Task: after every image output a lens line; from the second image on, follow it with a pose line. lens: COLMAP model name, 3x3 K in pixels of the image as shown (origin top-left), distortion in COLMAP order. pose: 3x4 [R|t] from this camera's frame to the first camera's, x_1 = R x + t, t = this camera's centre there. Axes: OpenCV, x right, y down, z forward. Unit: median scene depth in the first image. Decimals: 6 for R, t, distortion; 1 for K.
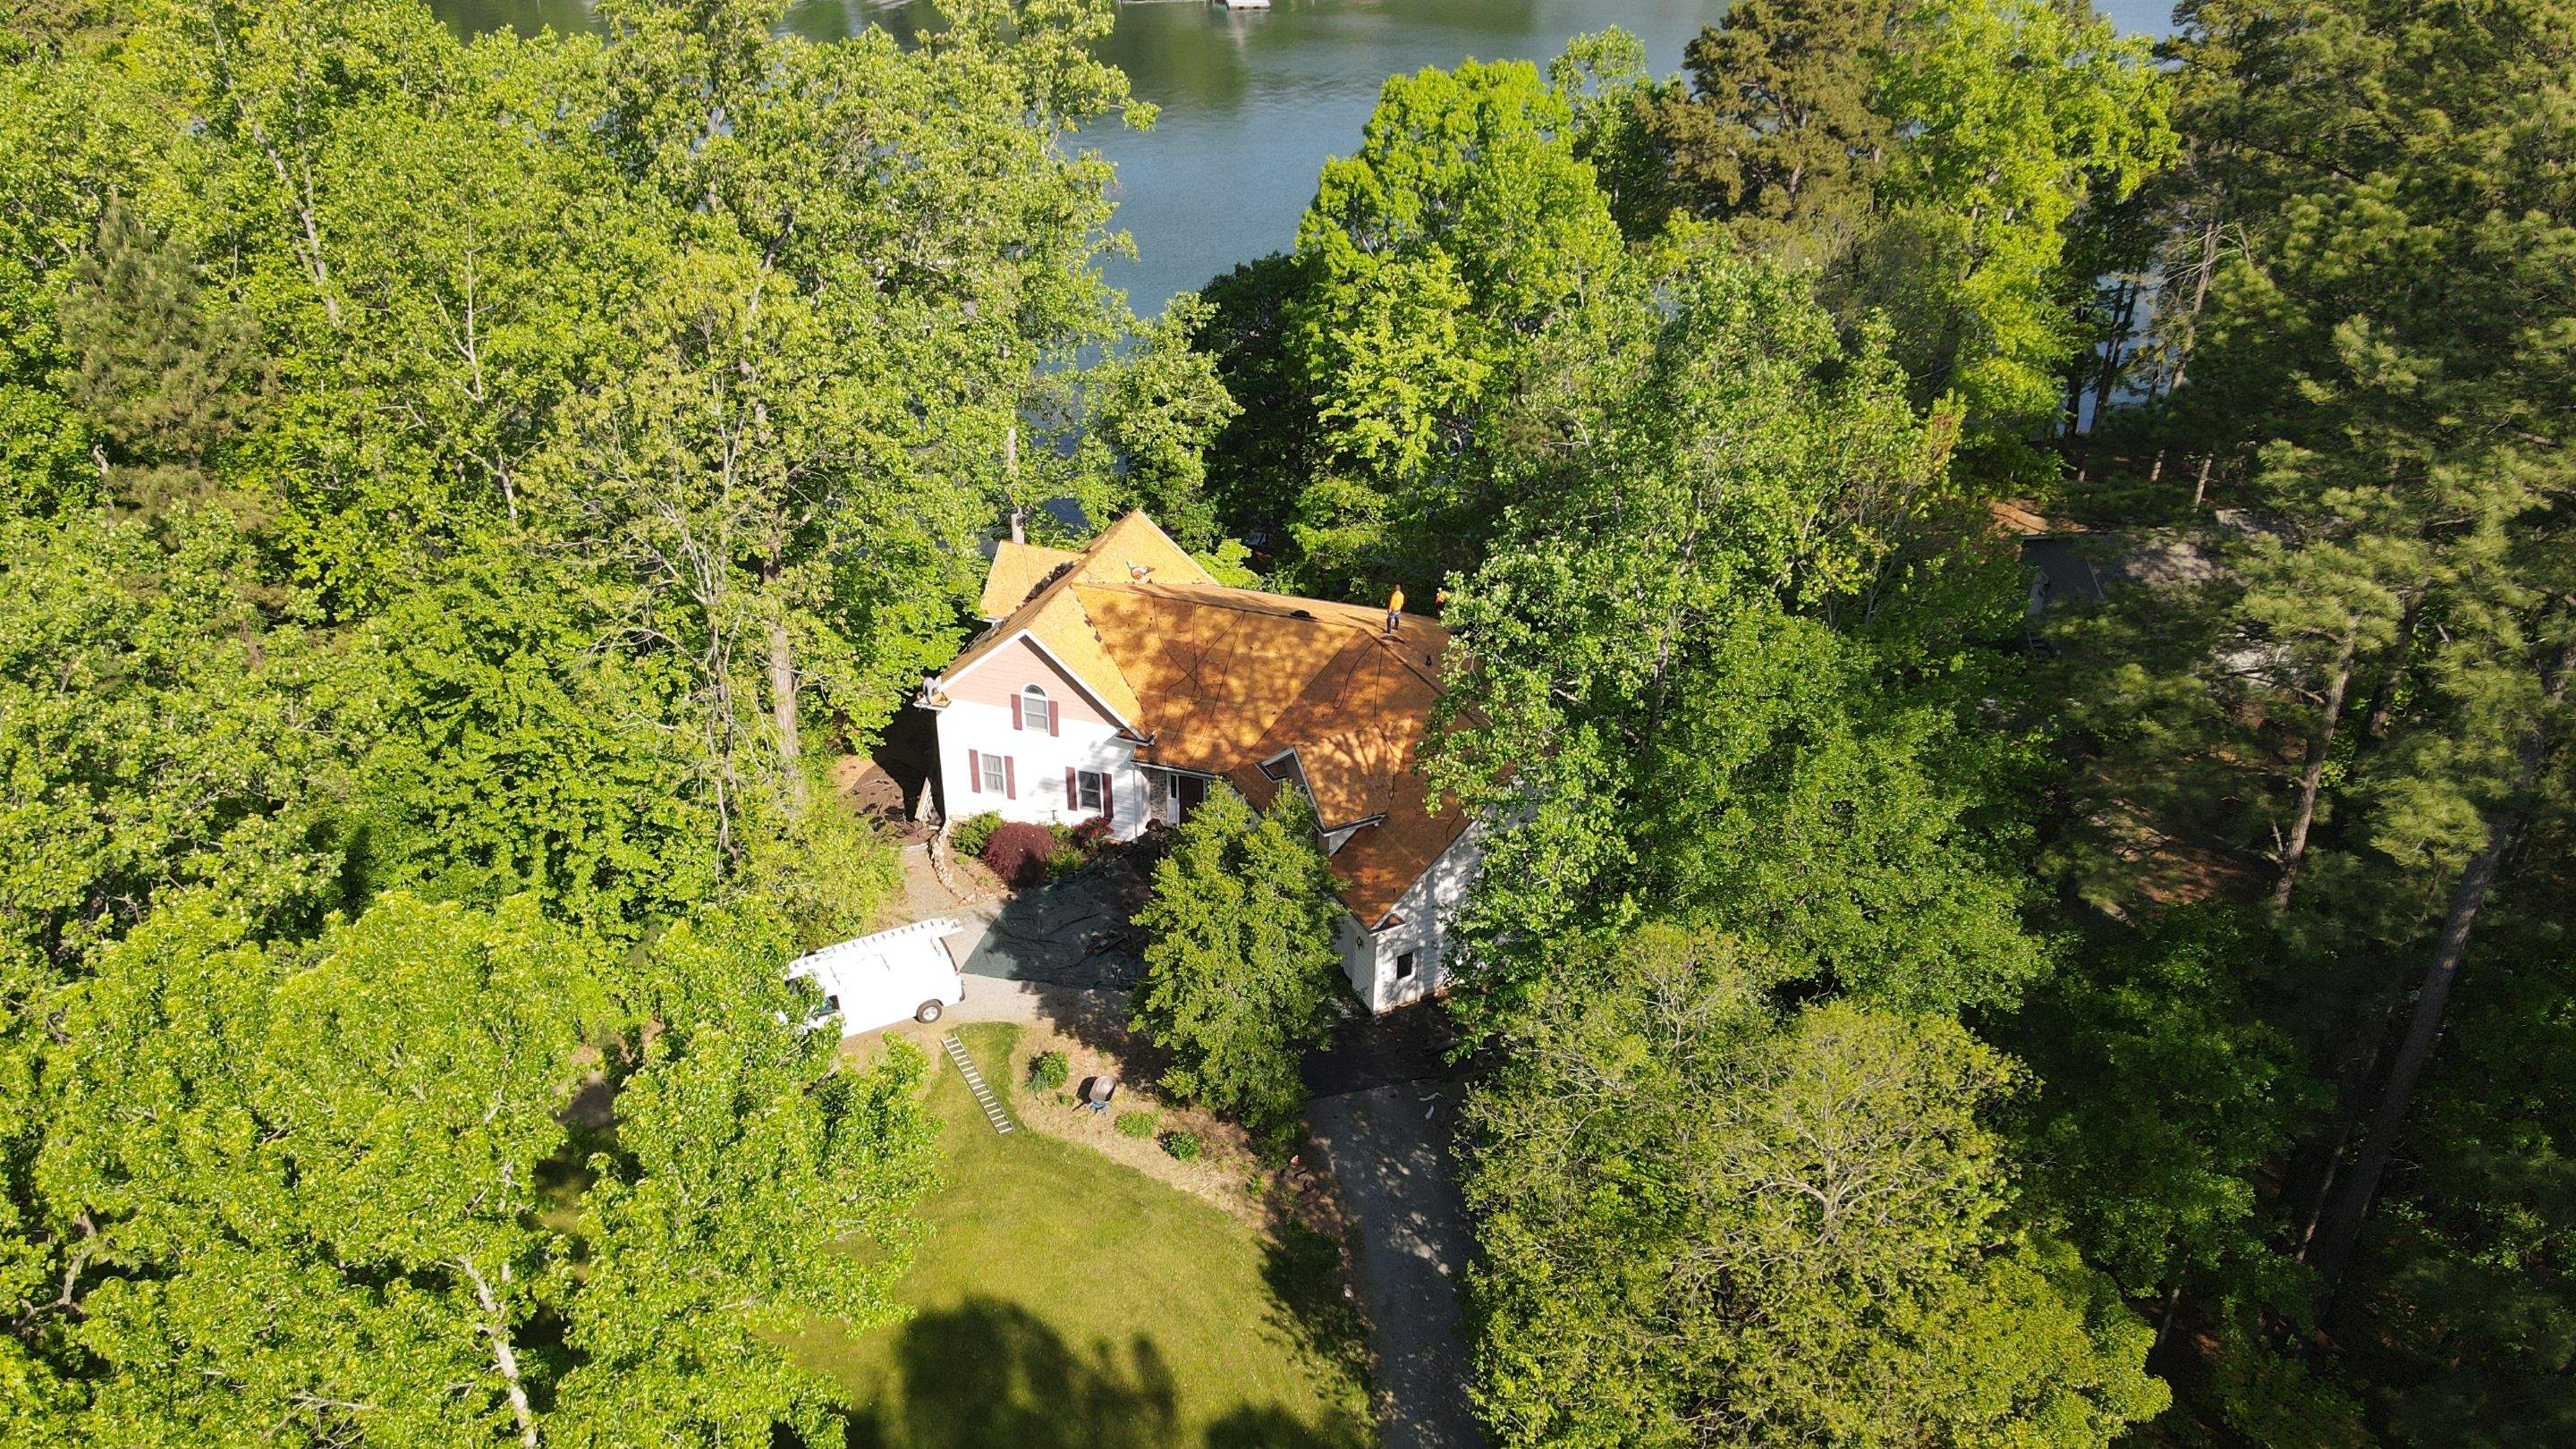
lens RADIAL K [[1878.5, 0, 1288.0], [0, 1878.5, 724.5], [0, 0, 1]] dist [0.040501, -0.032418]
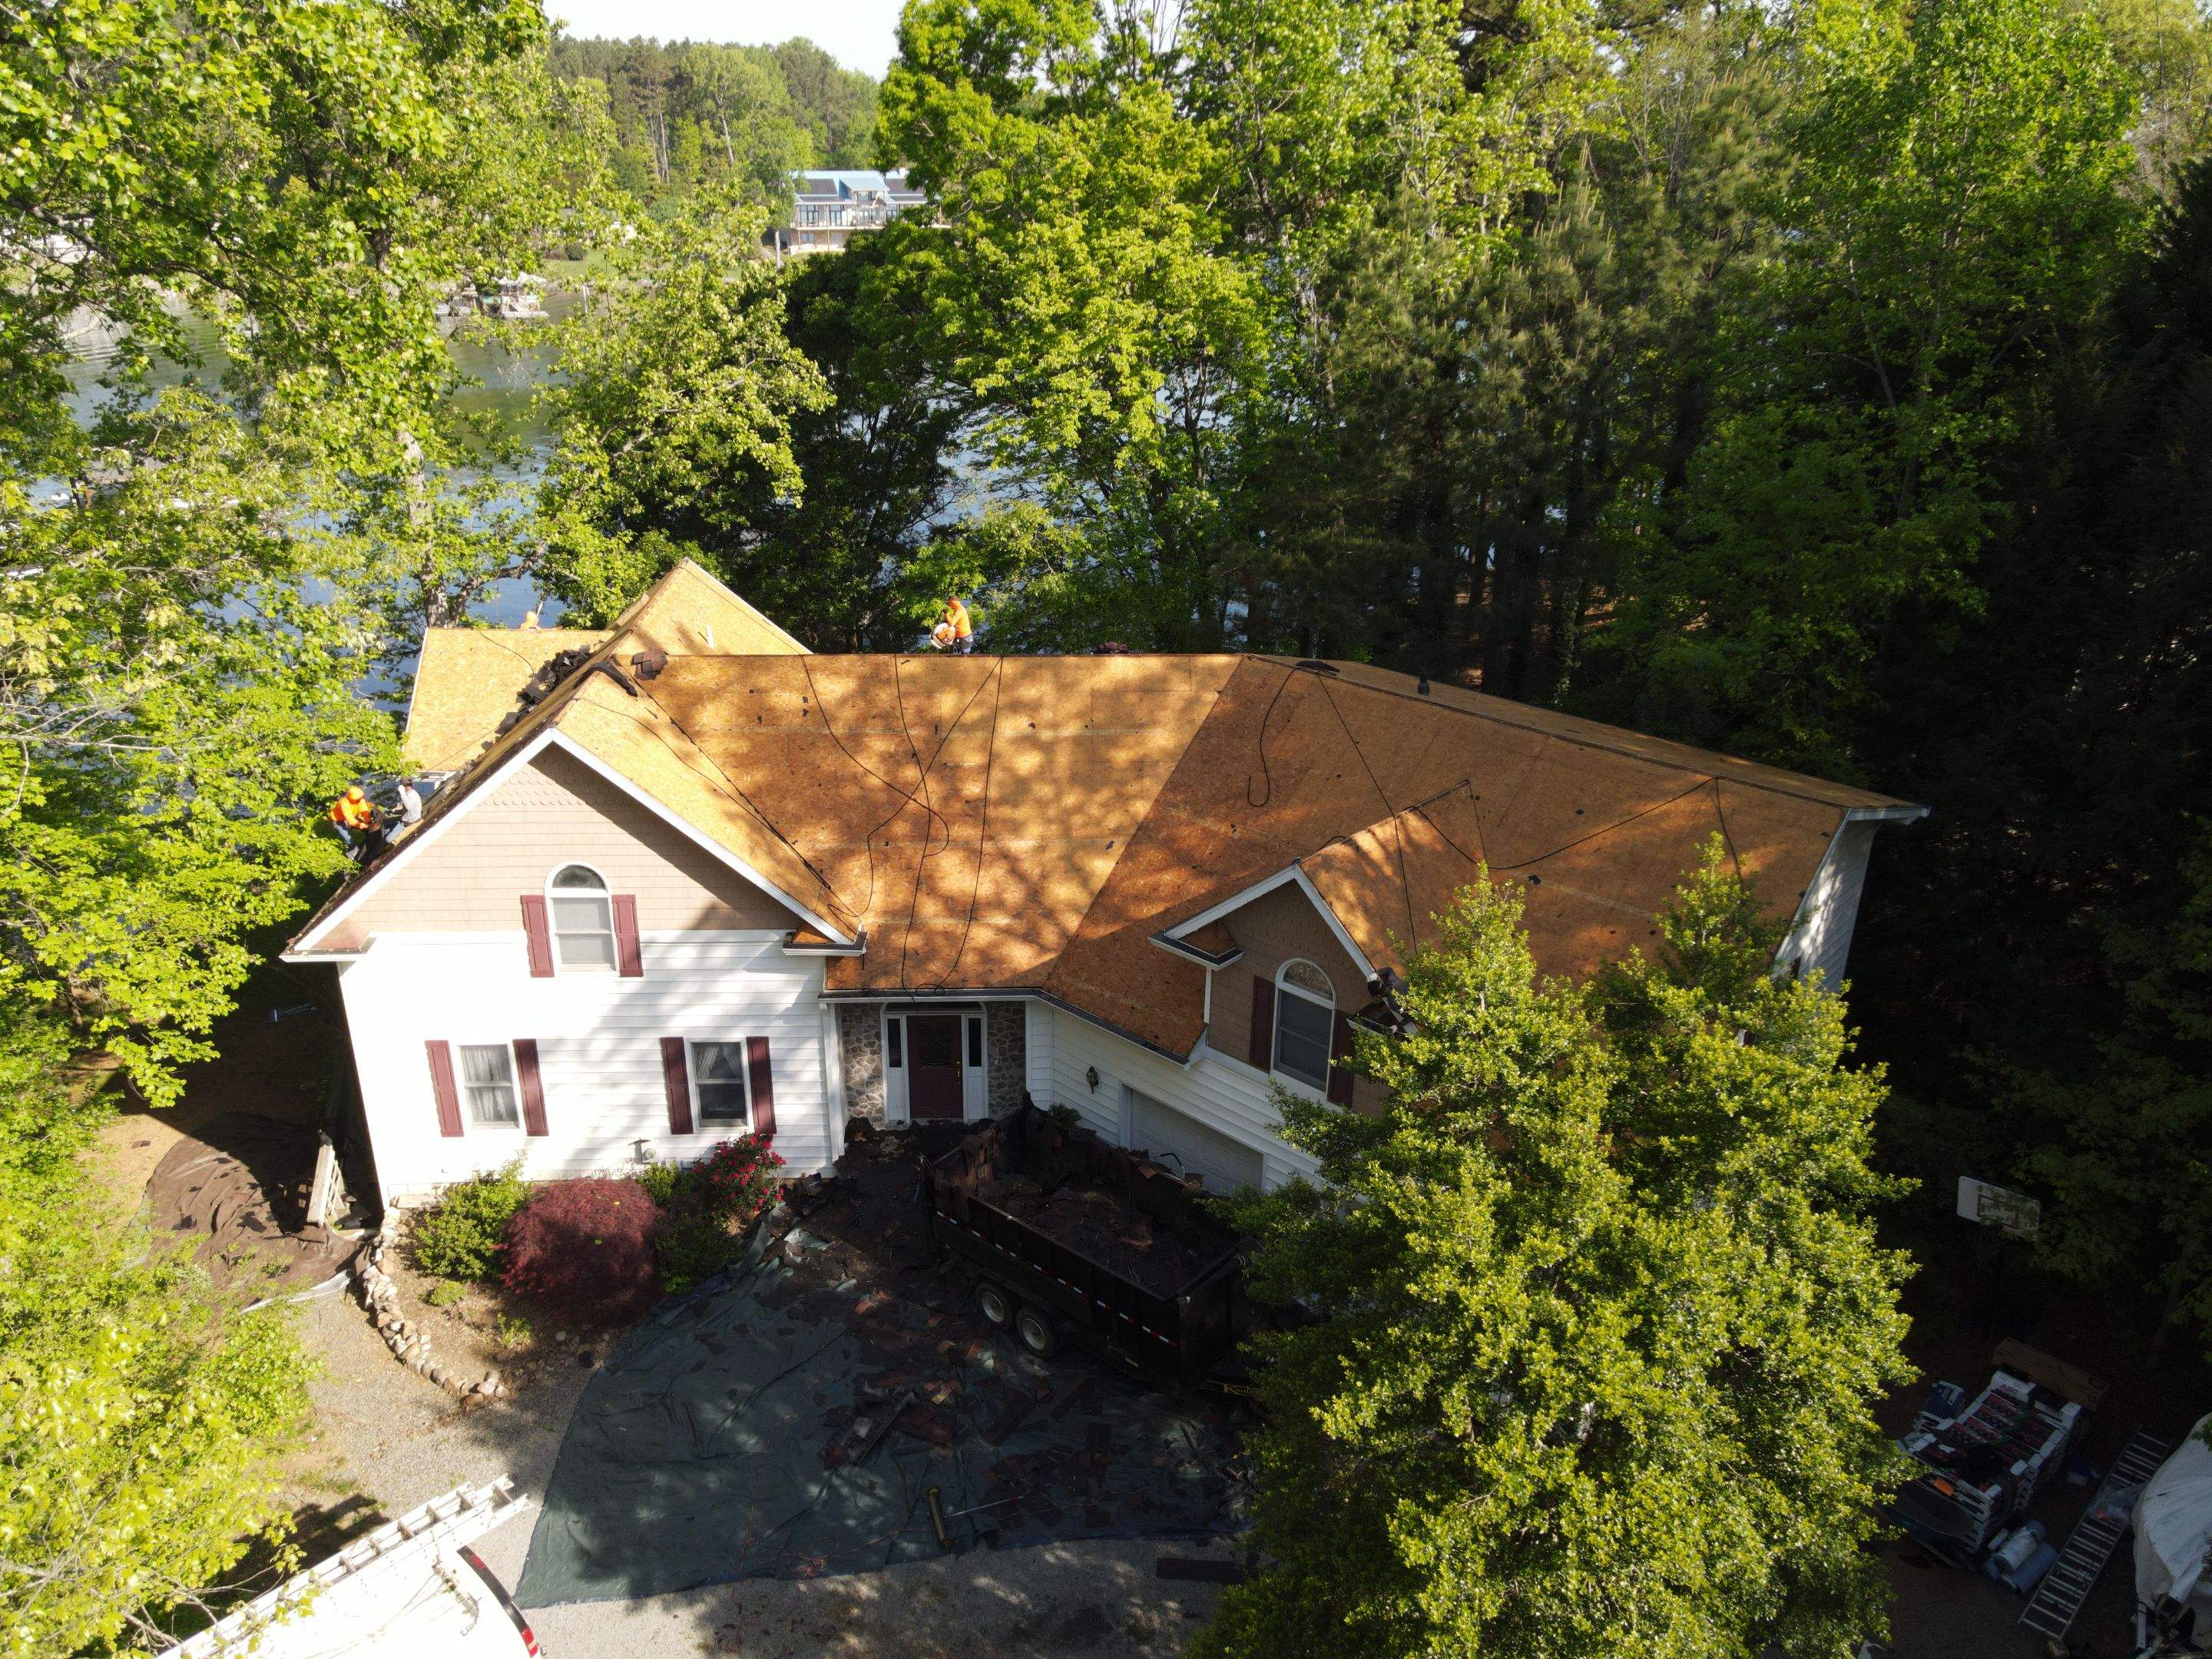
lens RADIAL K [[1705.2, 0, 1105.8], [0, 1705.2, 796.0], [0, 0, 1]] dist [0.003822, 0.002489]
pose [[0.944891, -0.124188, 0.302918, -0.132292], [0.163357, 0.980693, -0.107500, 0.025984], [-0.283719, 0.151059, 0.946934, 0.559612]]
